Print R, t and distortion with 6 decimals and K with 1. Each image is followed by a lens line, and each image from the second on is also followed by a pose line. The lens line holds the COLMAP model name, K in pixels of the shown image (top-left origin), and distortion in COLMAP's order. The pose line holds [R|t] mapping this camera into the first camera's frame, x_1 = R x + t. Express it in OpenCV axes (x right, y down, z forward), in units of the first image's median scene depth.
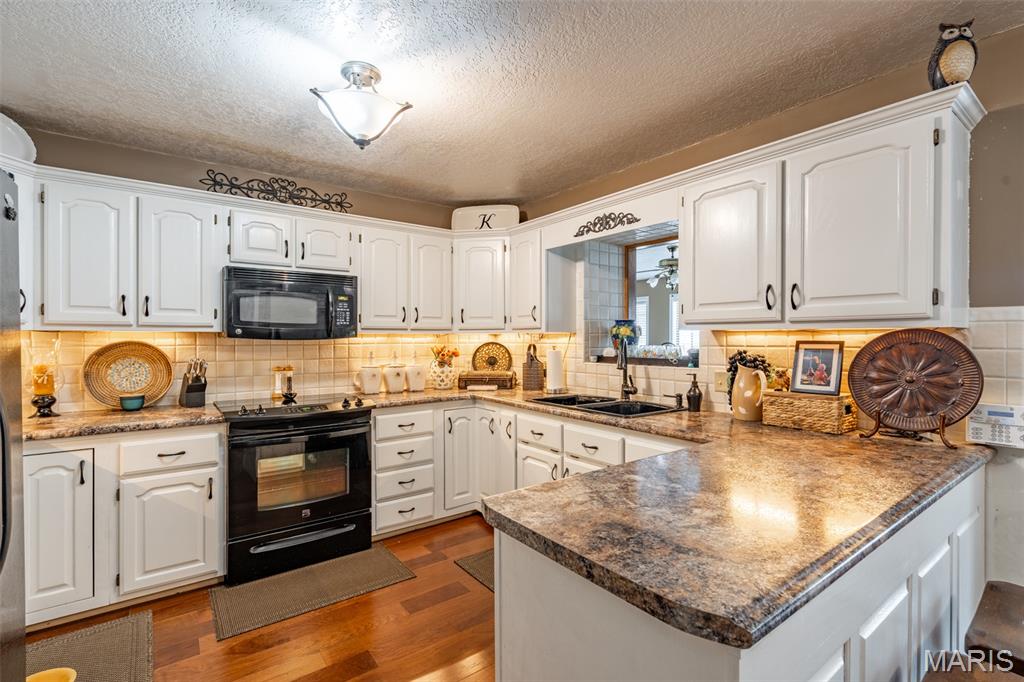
lens RADIAL K [[475.6, 0, 510.6], [0, 475.6, 338.9], [0, 0, 1]] dist [-0.001817, 0.001950]
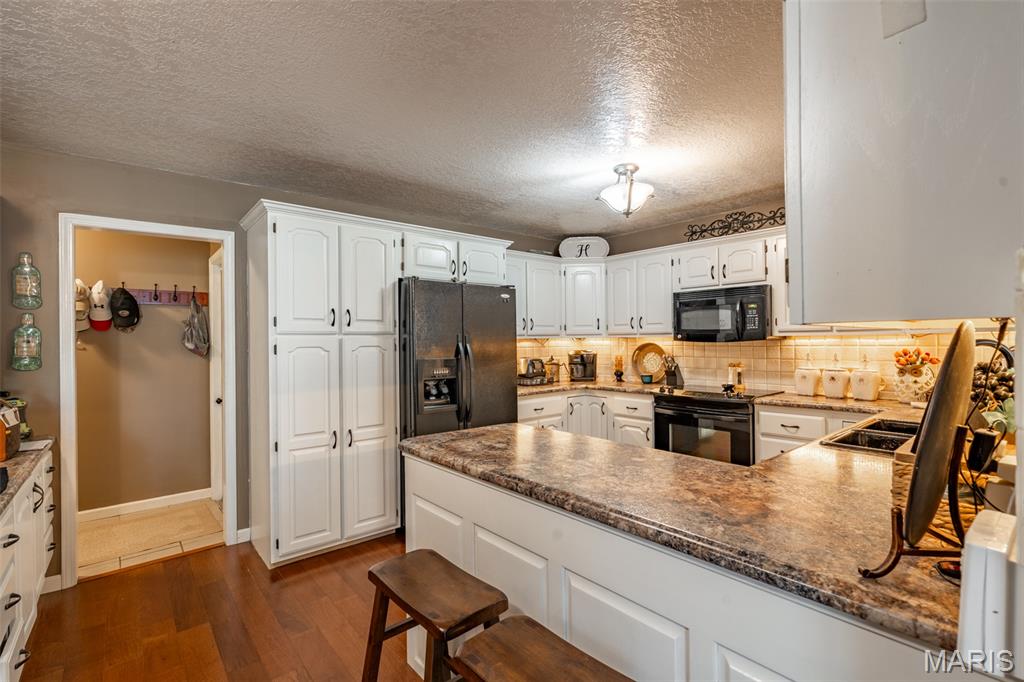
lens RADIAL K [[475.6, 0, 492.5], [0, 475.6, 340.6], [0, 0, 1]] dist [-0.001817, 0.001950]
pose [[0.020902, -0.005328, -0.999767, 0.801127], [0.001716, 0.999985, -0.005293, 0.003969], [0.999780, -0.001605, 0.020911, 0.360728]]
